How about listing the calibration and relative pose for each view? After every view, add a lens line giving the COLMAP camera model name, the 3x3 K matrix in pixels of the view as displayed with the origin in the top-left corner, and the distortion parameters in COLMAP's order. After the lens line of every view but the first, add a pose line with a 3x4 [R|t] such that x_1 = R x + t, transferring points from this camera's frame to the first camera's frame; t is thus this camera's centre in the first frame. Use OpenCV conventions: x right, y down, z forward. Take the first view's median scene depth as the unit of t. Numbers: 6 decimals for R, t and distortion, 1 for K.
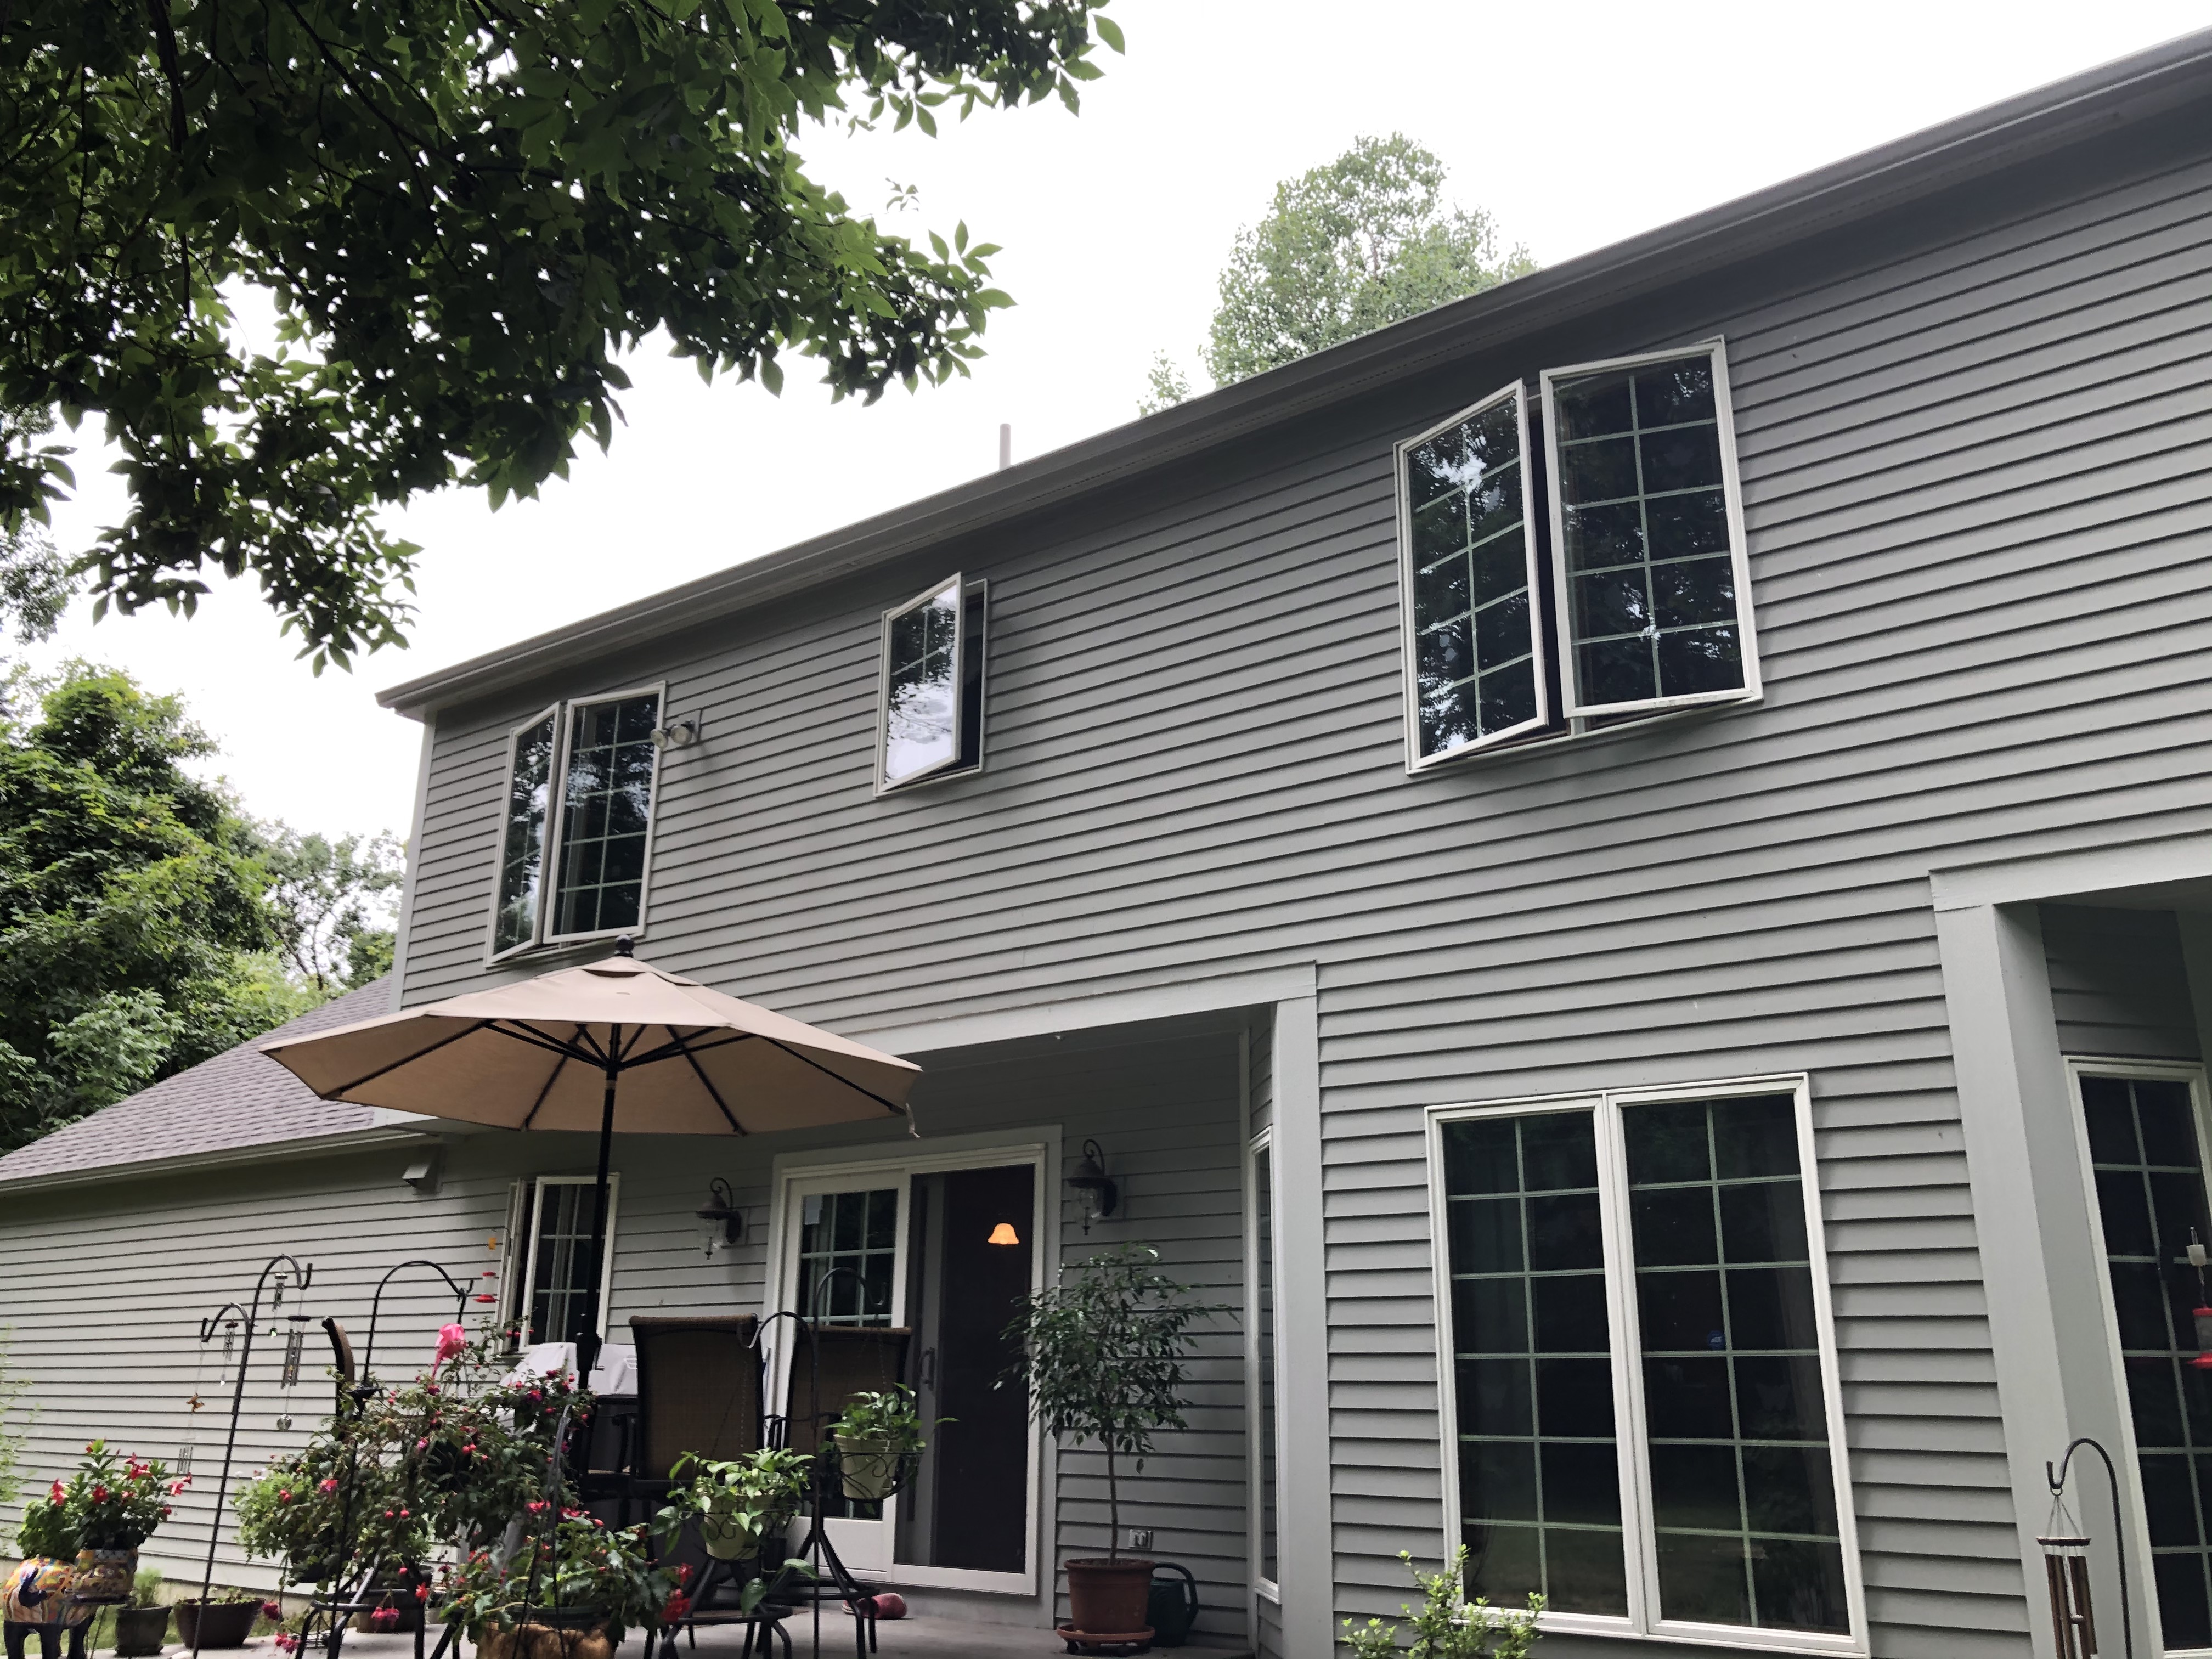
lens RADIAL K [[1812.6, 0, 1115.6], [0, 1812.6, 794.1], [0, 0, 1]] dist [0.161612, -0.516719]
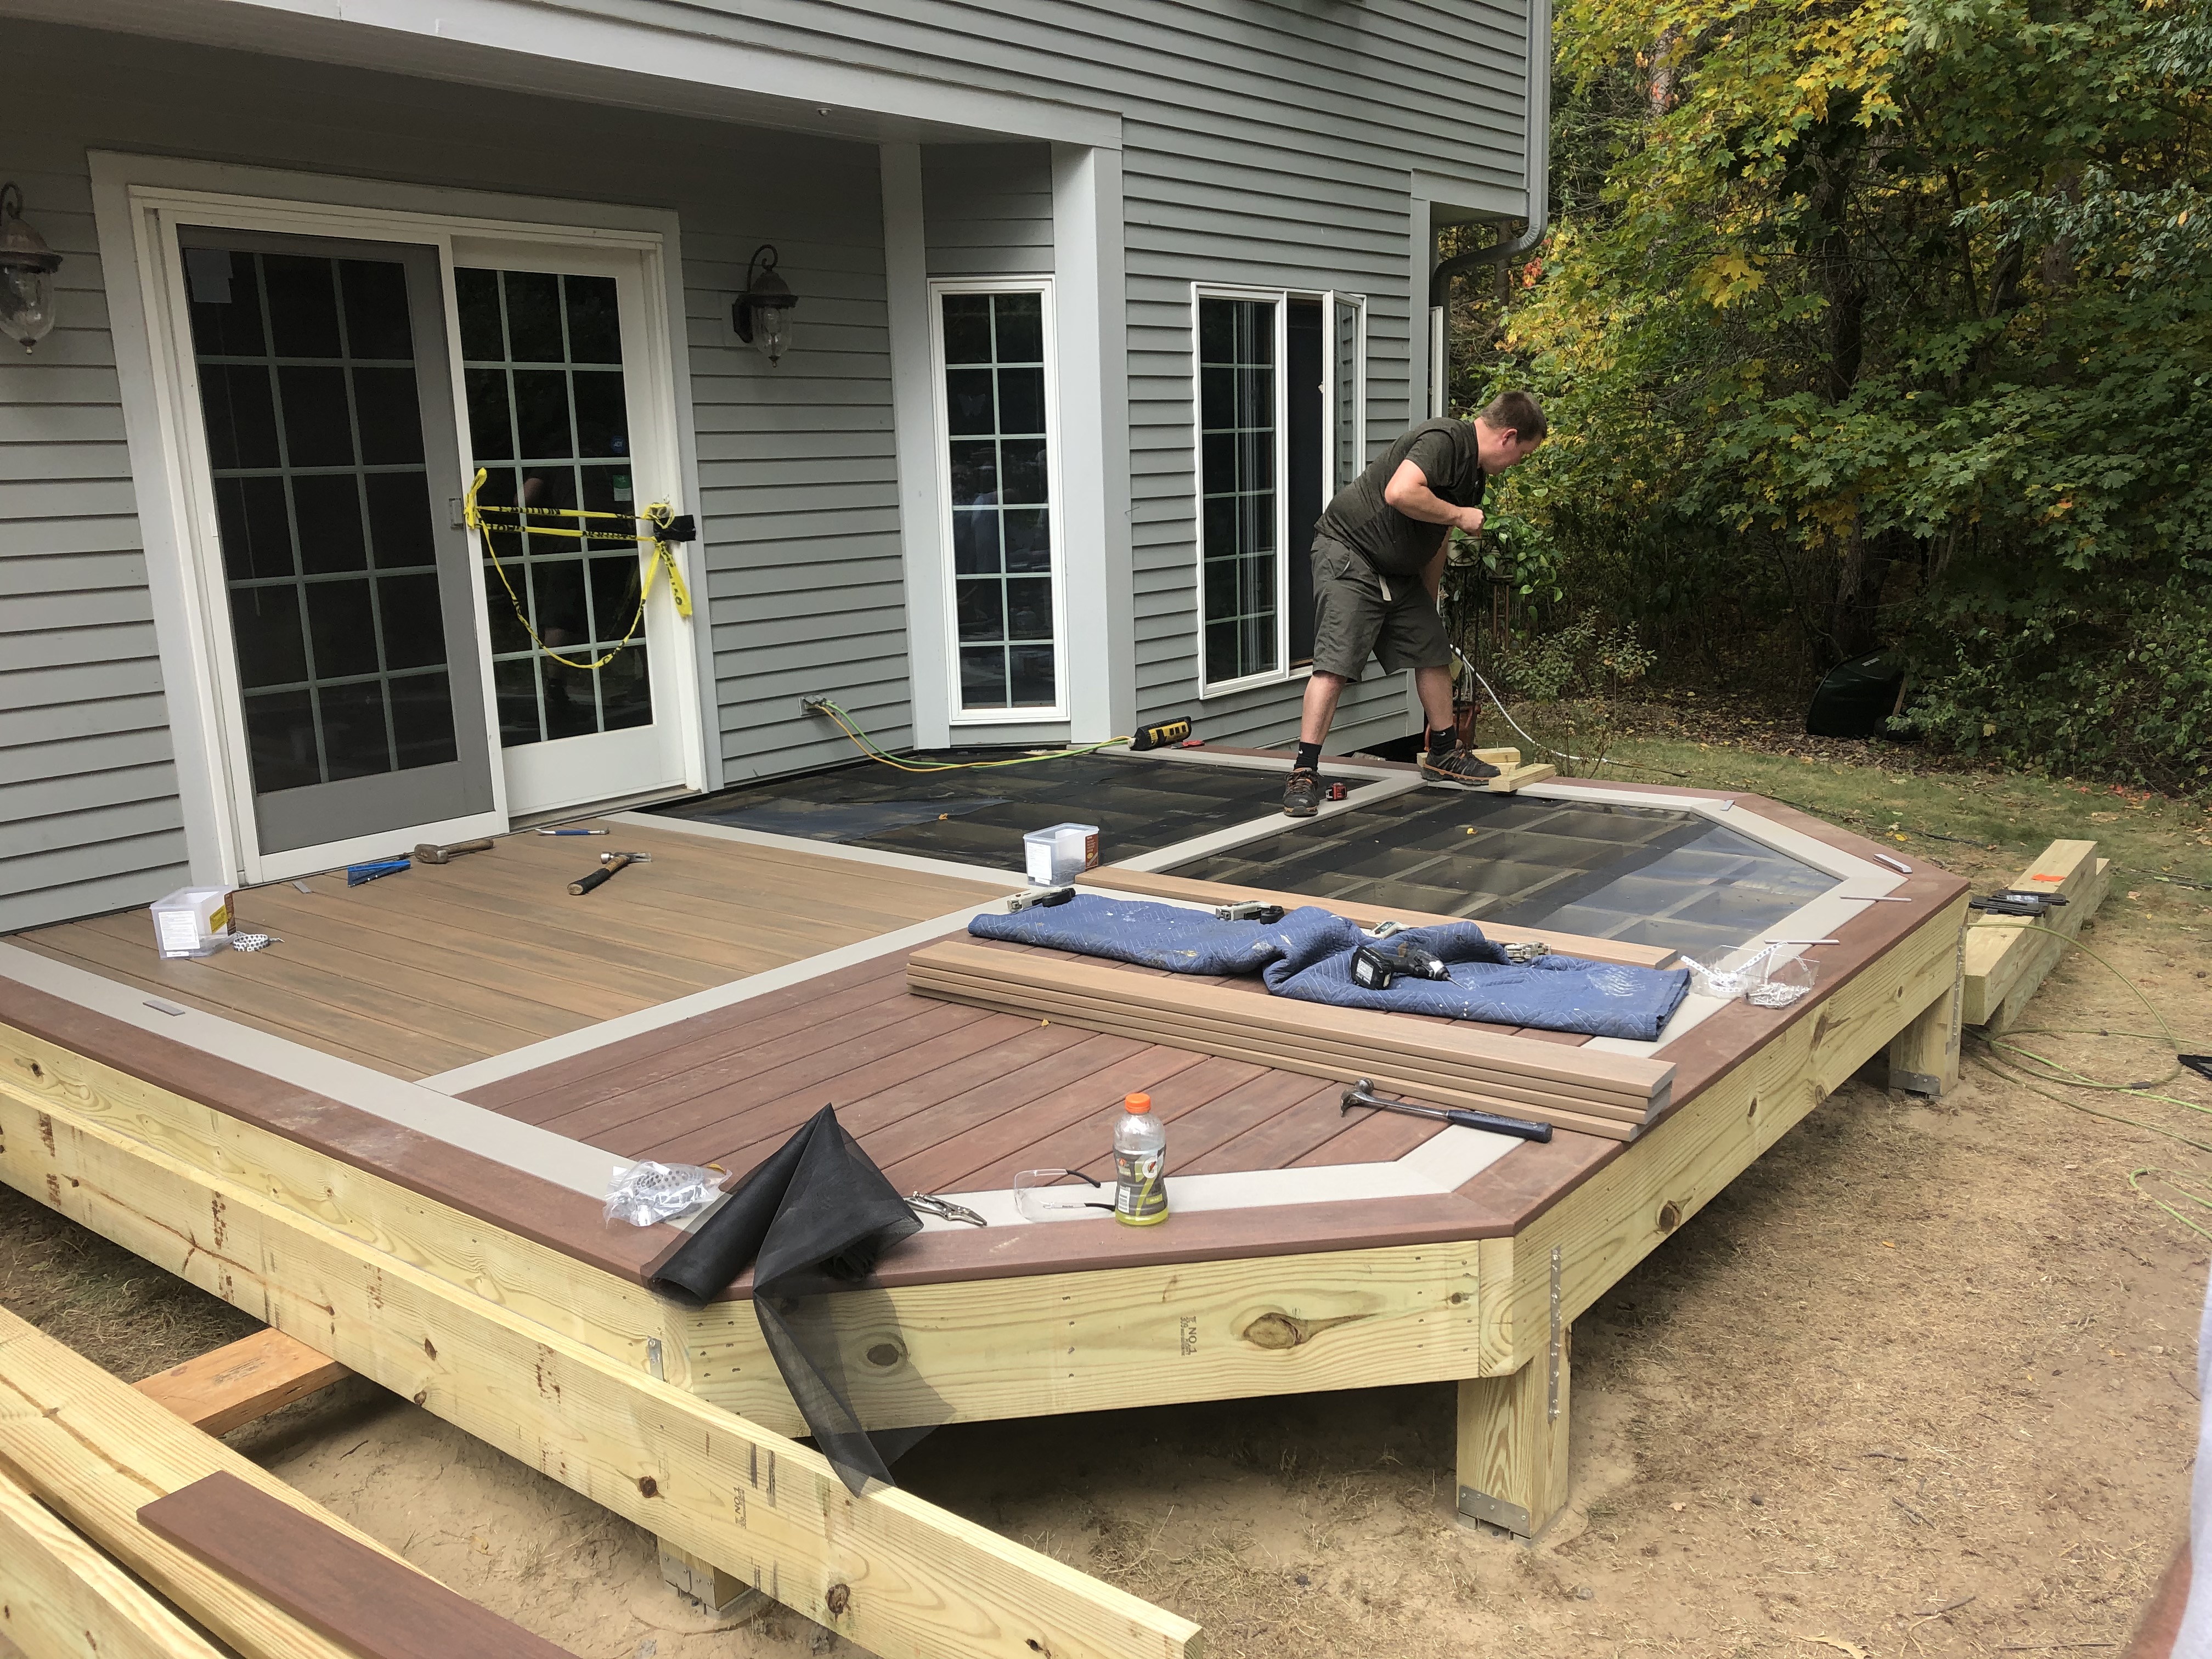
lens RADIAL K [[1828.2, 0, 1151.9], [0, 1828.2, 799.6], [0, 0, 1]] dist [0.005785, 0.007440]
pose [[0.024551, -0.200041, 0.979480, -0.817999], [-0.287334, 0.937021, 0.198571, 0.209500], [-0.957516, -0.286313, -0.034473, 0.803478]]
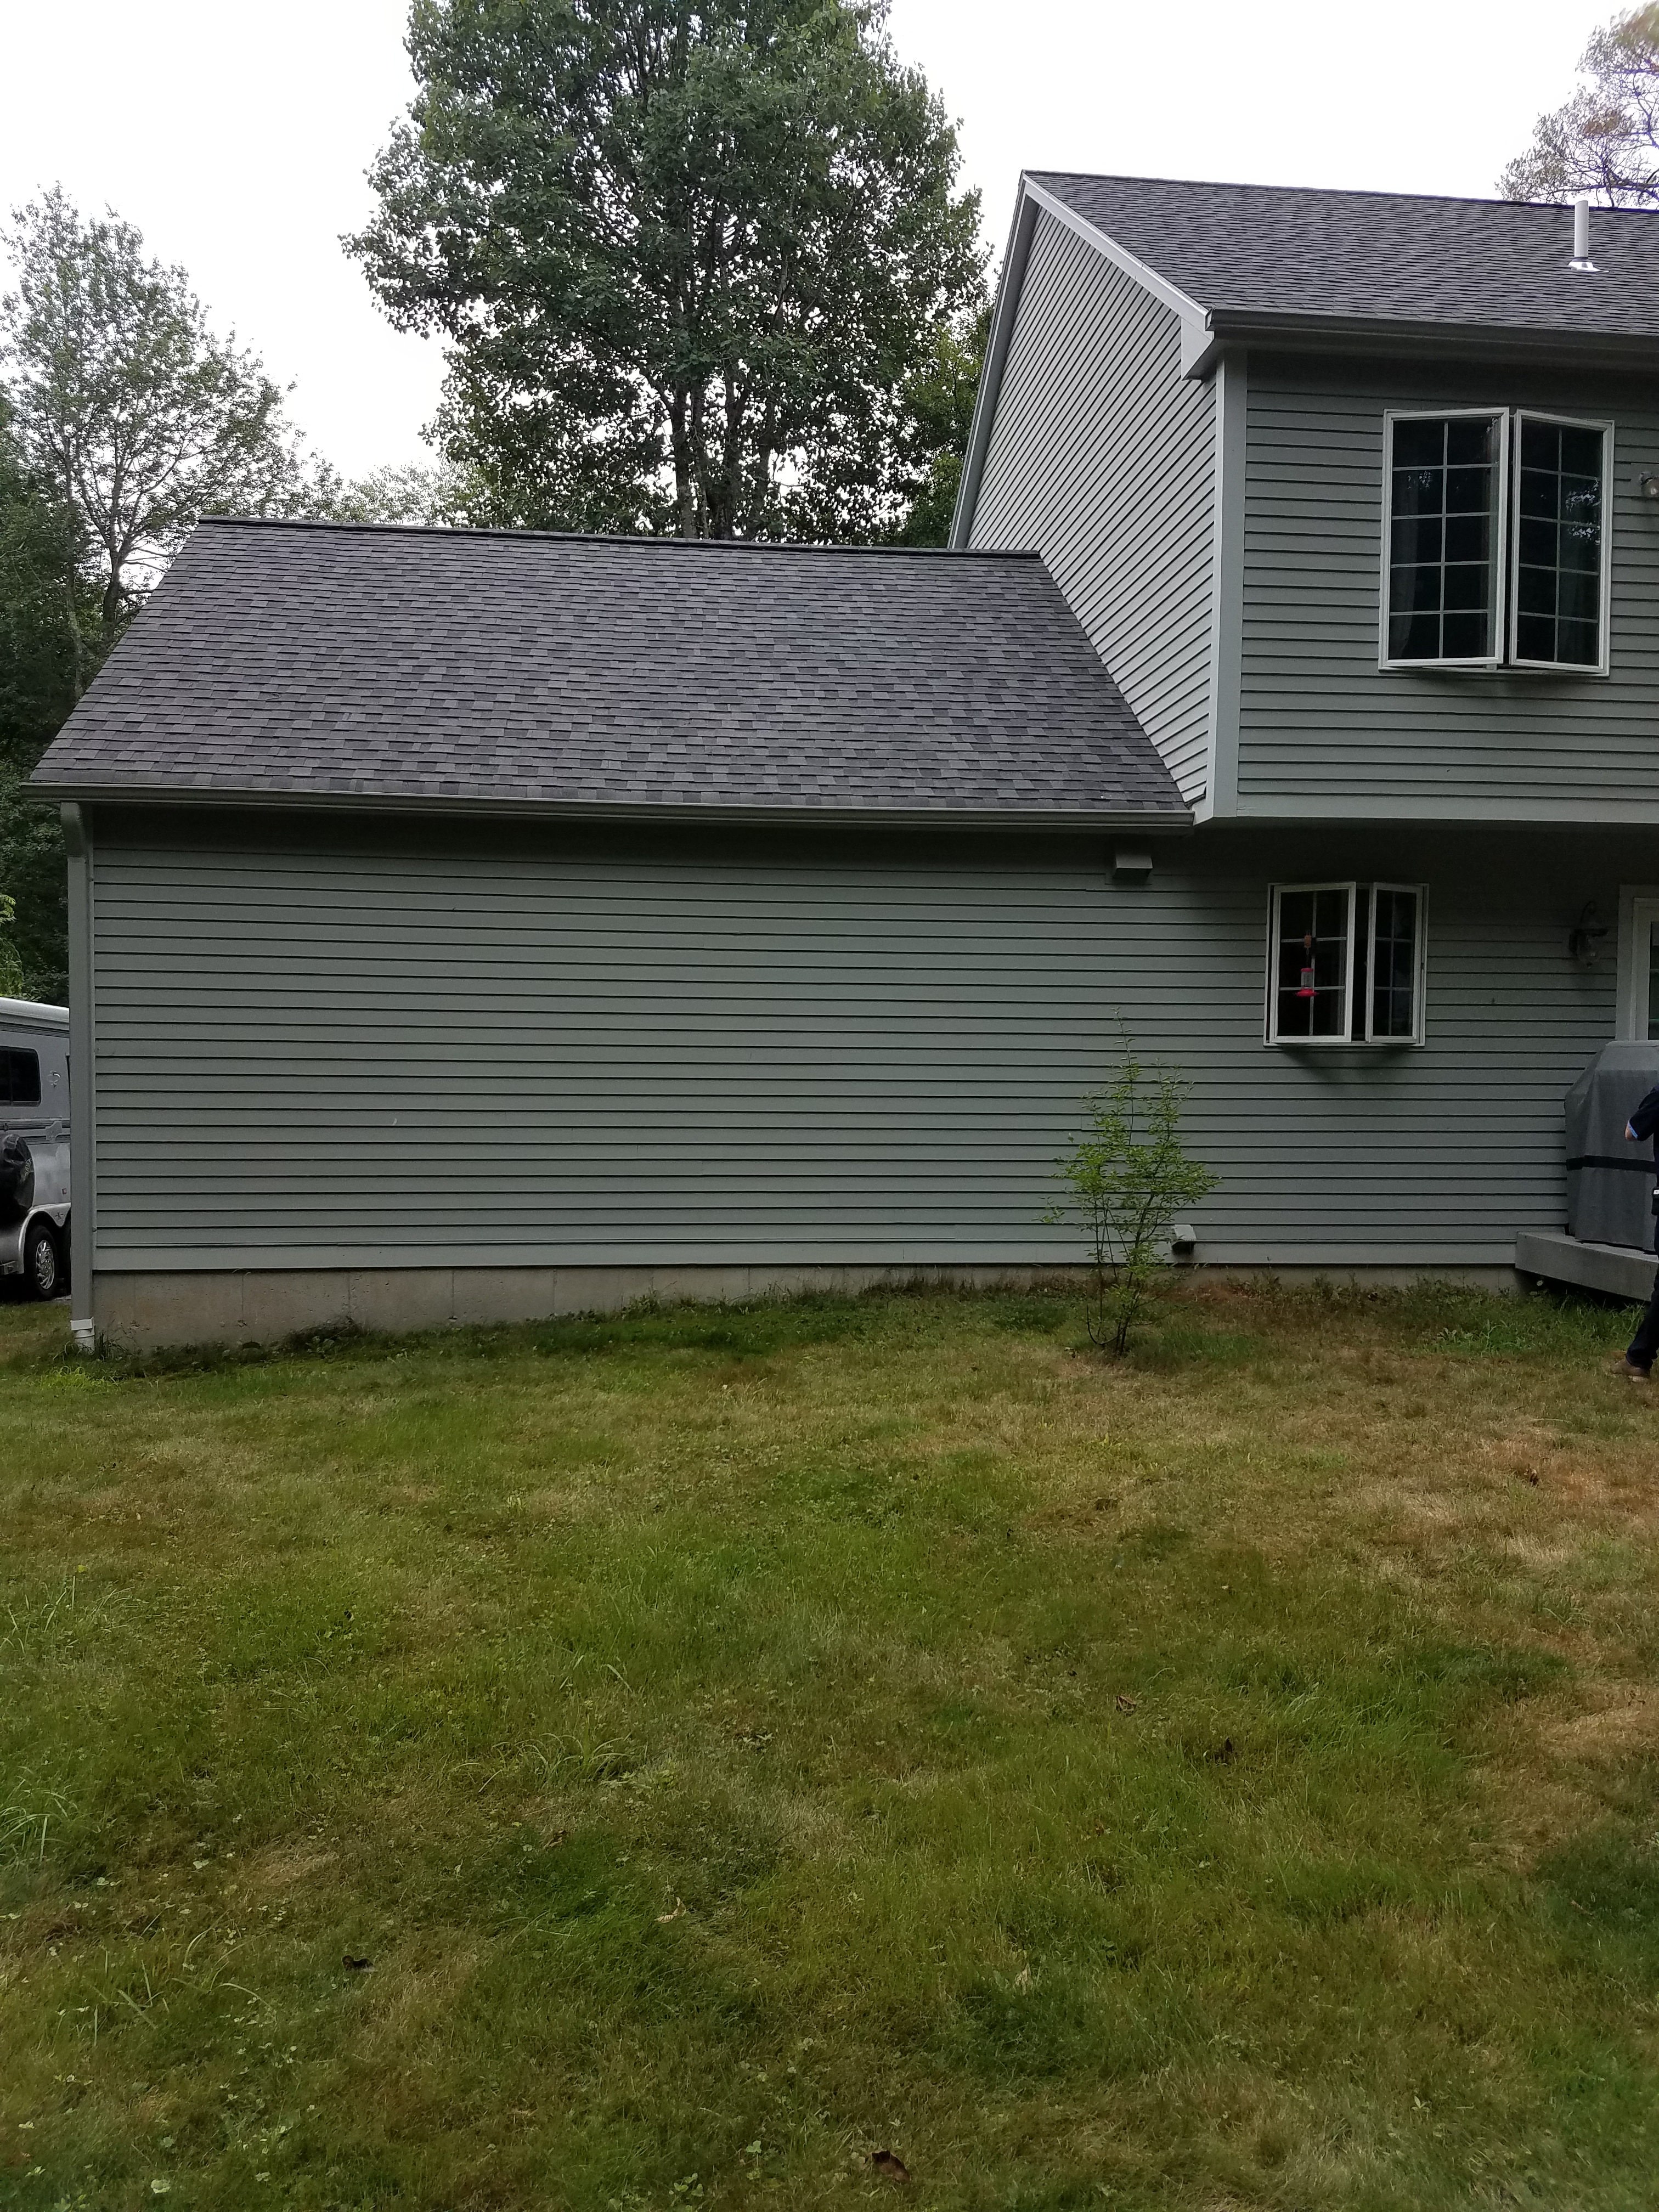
lens RADIAL K [[1728.8, 0, 828.6], [0, 1728.8, 1121.8], [0, 0, 1]] dist [0.180778, -0.326187]
pose [[0.726065, -0.029150, 0.687007, -1.556405], [-0.215903, 0.938911, 0.268016, 0.168831], [-0.652851, -0.342924, 0.675417, 0.597485]]
